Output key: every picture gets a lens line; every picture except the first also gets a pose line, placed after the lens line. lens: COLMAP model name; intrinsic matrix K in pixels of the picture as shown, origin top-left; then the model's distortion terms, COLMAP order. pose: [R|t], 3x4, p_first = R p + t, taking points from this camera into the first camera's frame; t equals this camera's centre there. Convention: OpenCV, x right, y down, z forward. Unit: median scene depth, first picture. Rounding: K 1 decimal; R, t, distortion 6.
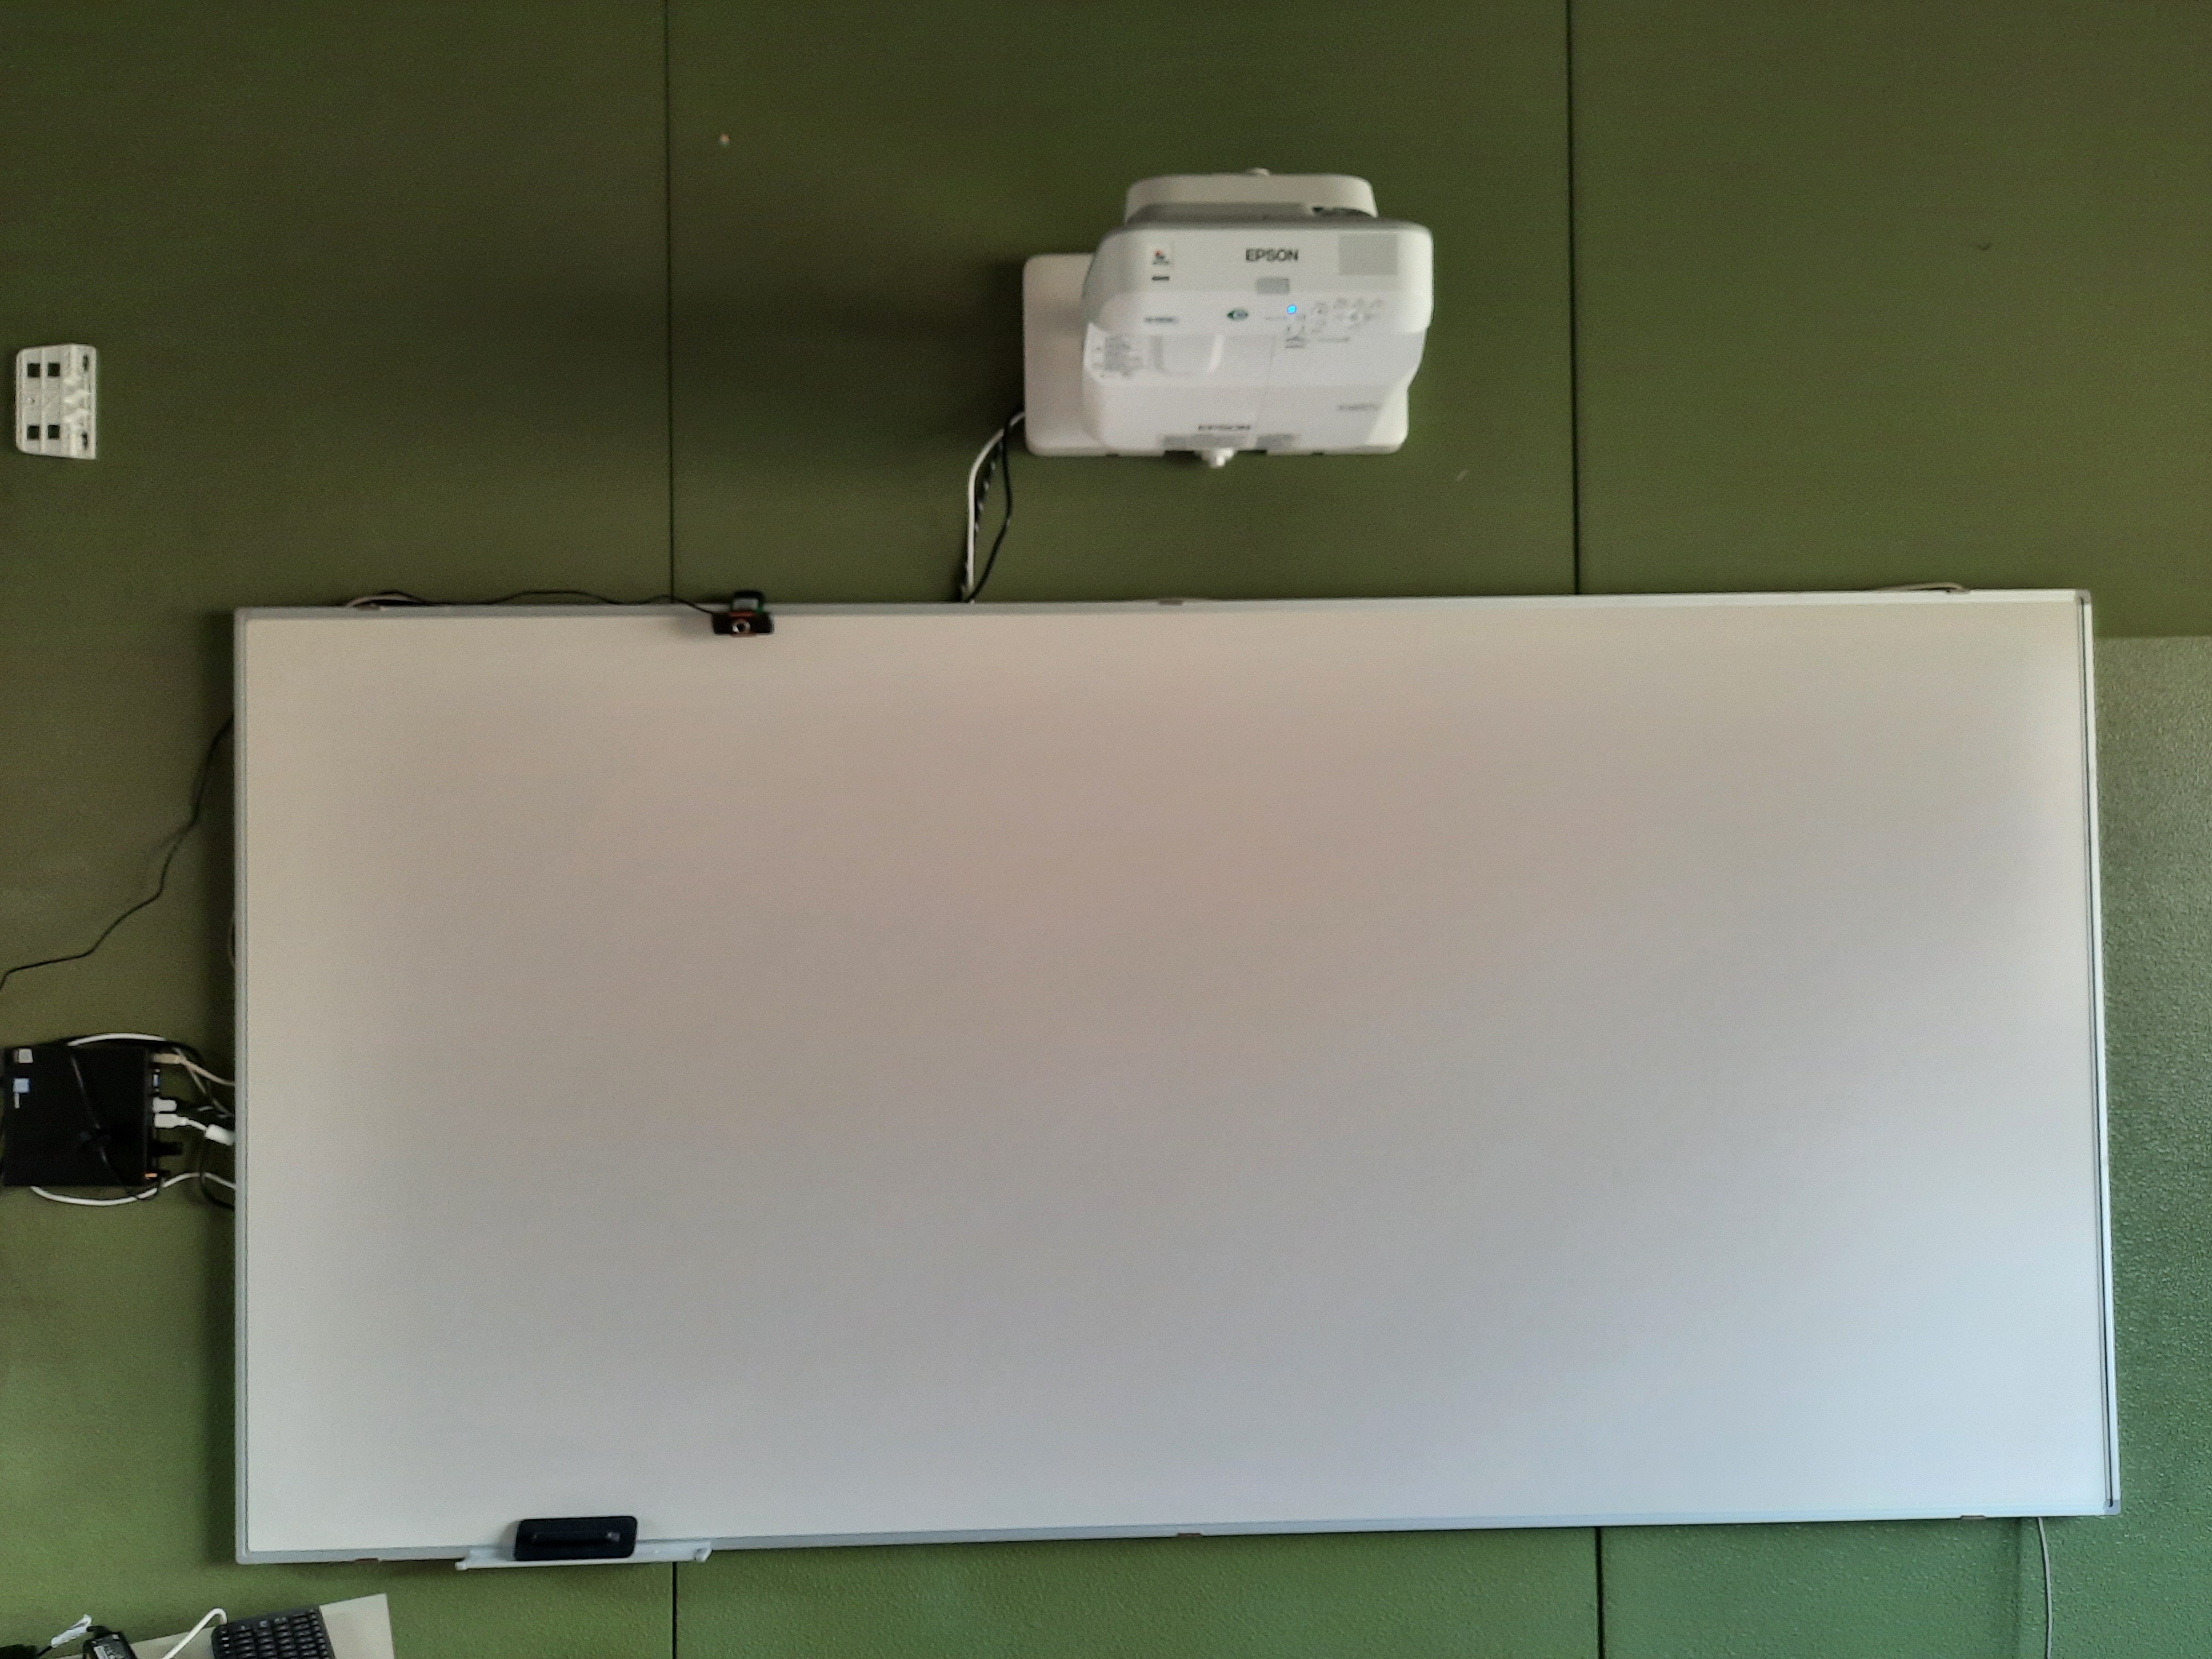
lens RADIAL K [[1606.0, 0, 1106.0], [0, 1606.0, 829.5], [0, 0, 1]] dist [0.016636, 0.000022]
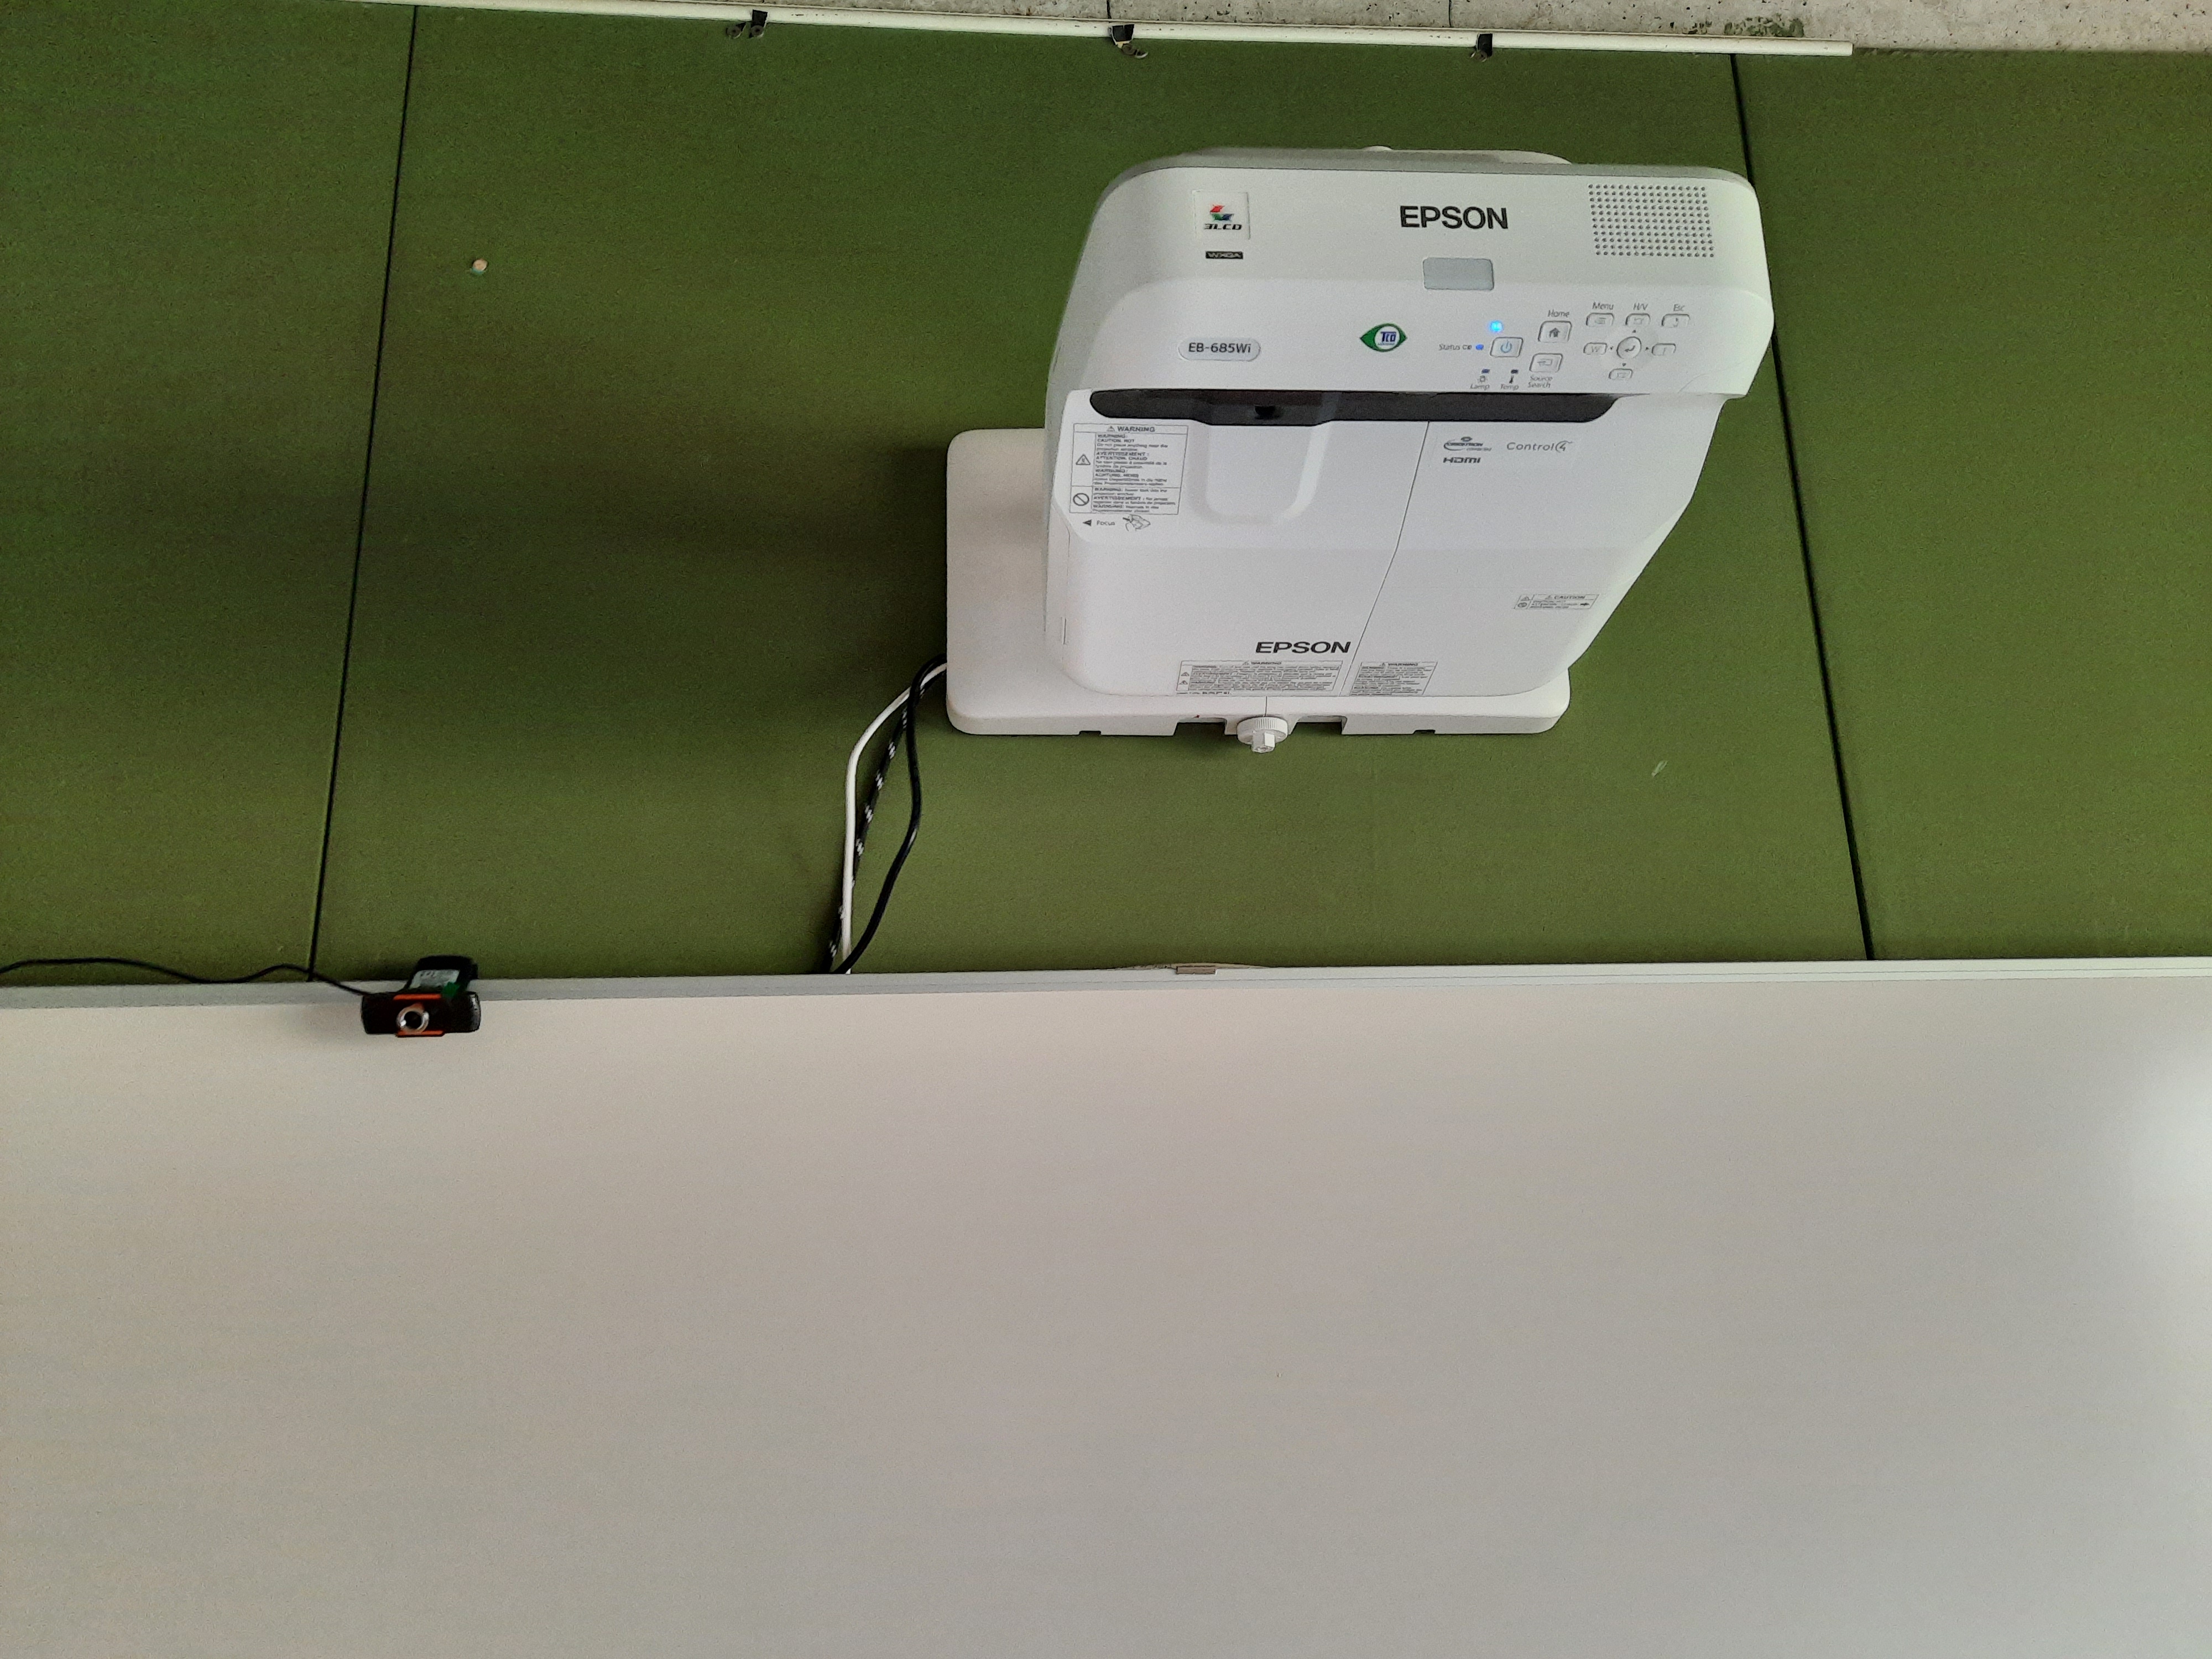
lens RADIAL K [[1606.0, 0, 1106.0], [0, 1606.0, 829.5], [0, 0, 1]] dist [0.016636, 0.000022]
pose [[0.999149, -0.003557, 0.041095, -0.015338], [0.013967, 0.966602, -0.255902, -0.044297], [-0.038812, 0.256258, 0.965829, 0.437550]]
